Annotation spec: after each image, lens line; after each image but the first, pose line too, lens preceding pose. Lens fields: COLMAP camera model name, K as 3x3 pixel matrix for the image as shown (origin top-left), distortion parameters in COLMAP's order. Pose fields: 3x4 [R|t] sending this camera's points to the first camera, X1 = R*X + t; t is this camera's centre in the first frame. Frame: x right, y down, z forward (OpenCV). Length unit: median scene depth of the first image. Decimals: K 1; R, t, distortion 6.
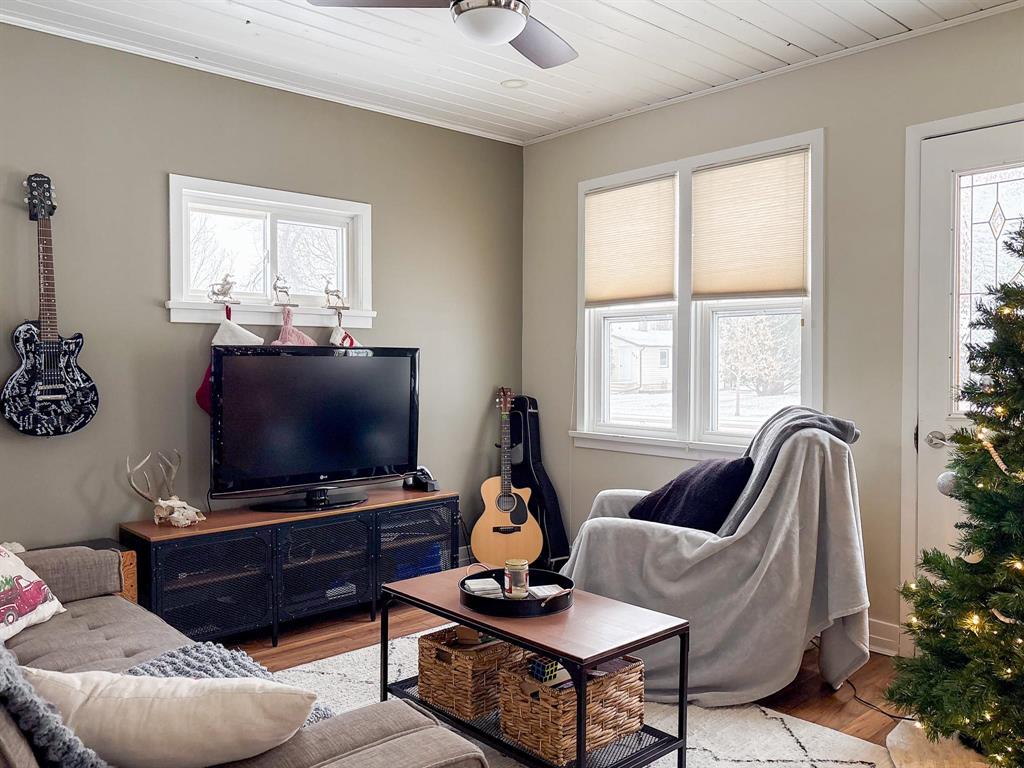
lens RADIAL K [[805.2, 0, 511.7], [0, 805.2, 385.1], [0, 0, 1]] dist [0.017000, -0.017004]
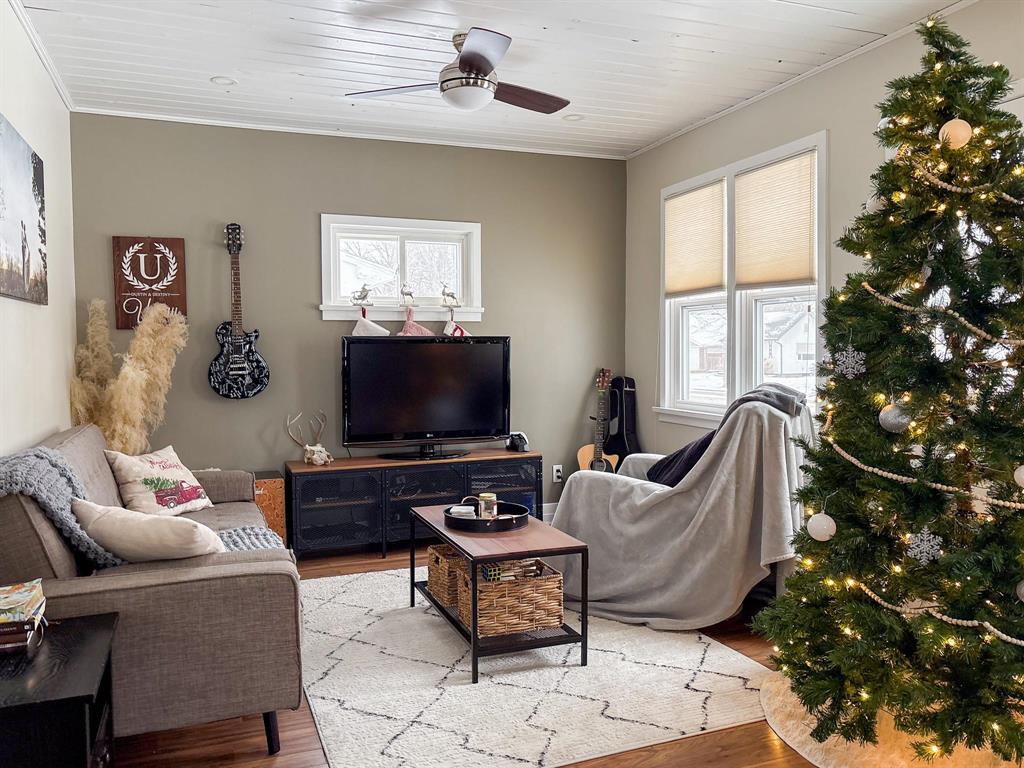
lens RADIAL K [[805.2, 0, 534.7], [0, 805.2, 372.9], [0, 0, 1]] dist [0.017000, -0.017004]
pose [[0.929717, 0.003781, -0.368255, 0.434224], [-0.004043, 0.999992, 0.000060, 0.011982], [0.368252, 0.001433, 0.929725, -0.164005]]
